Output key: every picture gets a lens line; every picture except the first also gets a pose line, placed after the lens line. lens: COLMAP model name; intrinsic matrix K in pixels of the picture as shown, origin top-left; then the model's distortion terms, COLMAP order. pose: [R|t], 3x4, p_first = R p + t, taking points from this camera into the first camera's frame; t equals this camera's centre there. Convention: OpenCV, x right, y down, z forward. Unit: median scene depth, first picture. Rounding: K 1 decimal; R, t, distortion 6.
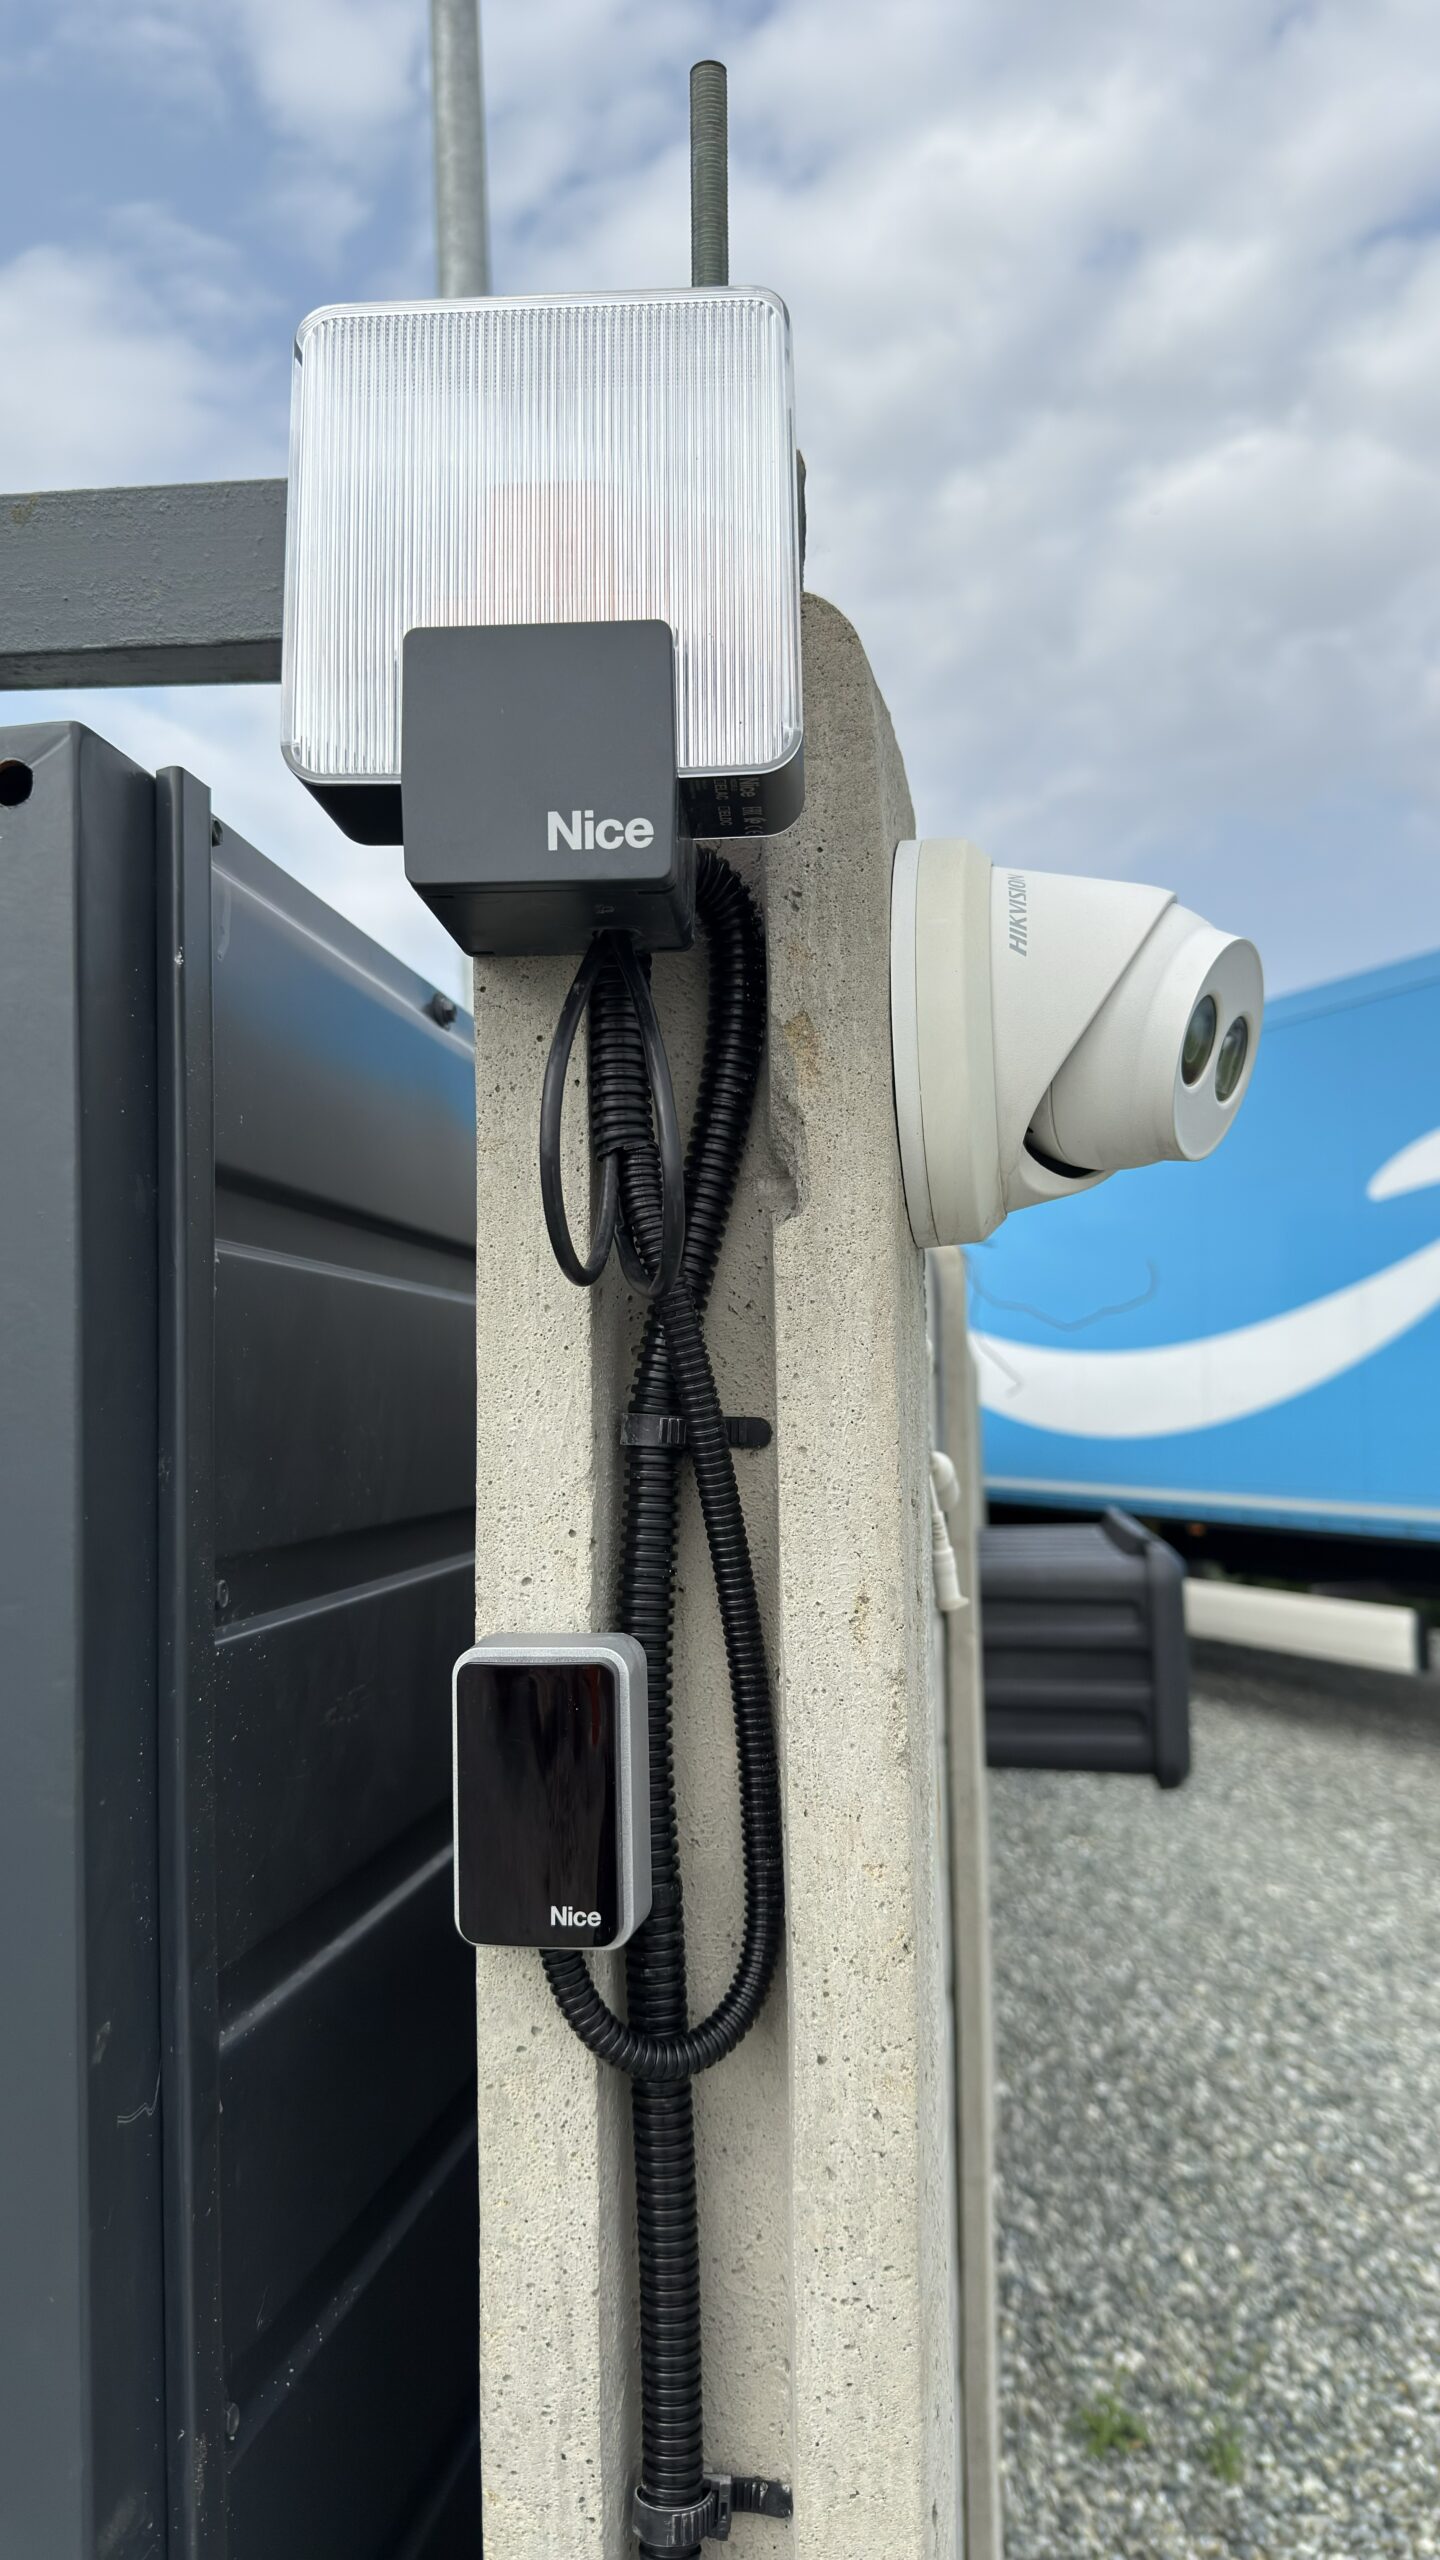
lens RADIAL K [[1812.6, 0, 720.0], [0, 1812.6, 1280.0], [0, 0, 1]] dist [0.072577, -0.000646]
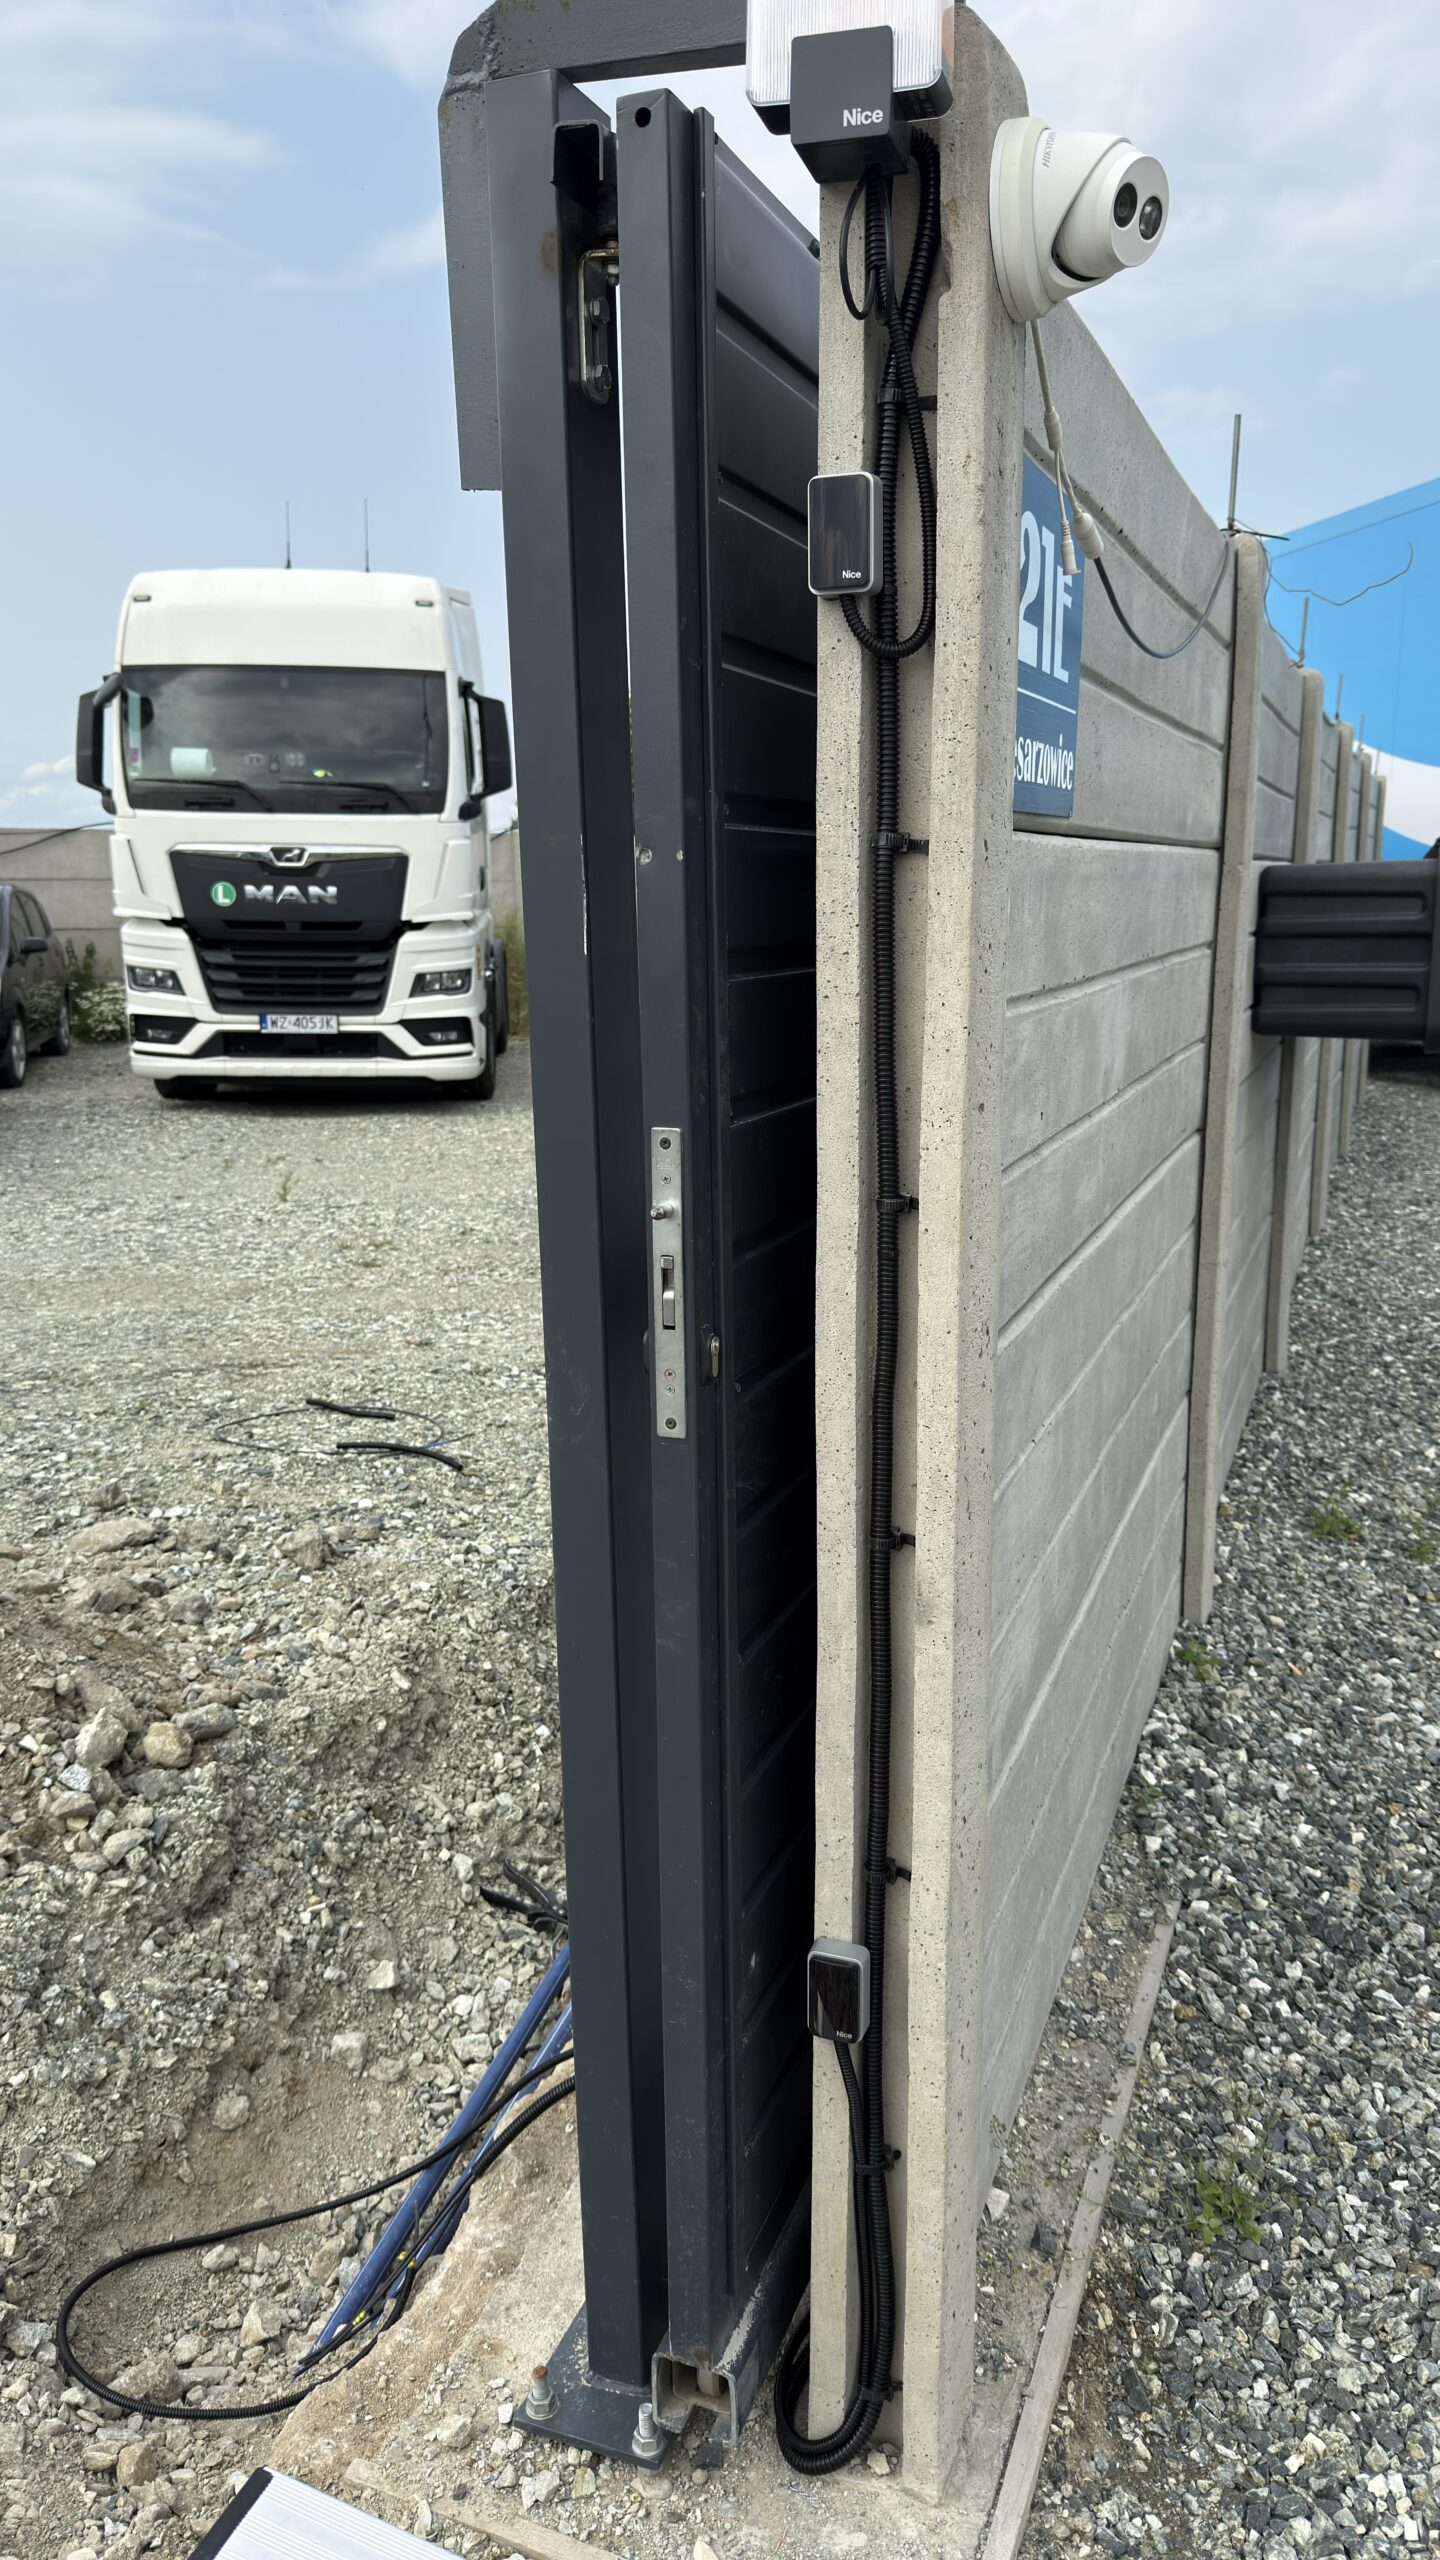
lens RADIAL K [[1949.6, 0, 720.0], [0, 1949.6, 1280.0], [0, 0, 1]] dist [0.011430, 0.001707]
pose [[0.976184, 0.055972, -0.209600, 0.353988], [-0.001872, 0.968281, 0.249855, 0.572101], [0.216936, -0.243512, 0.945326, -1.808018]]
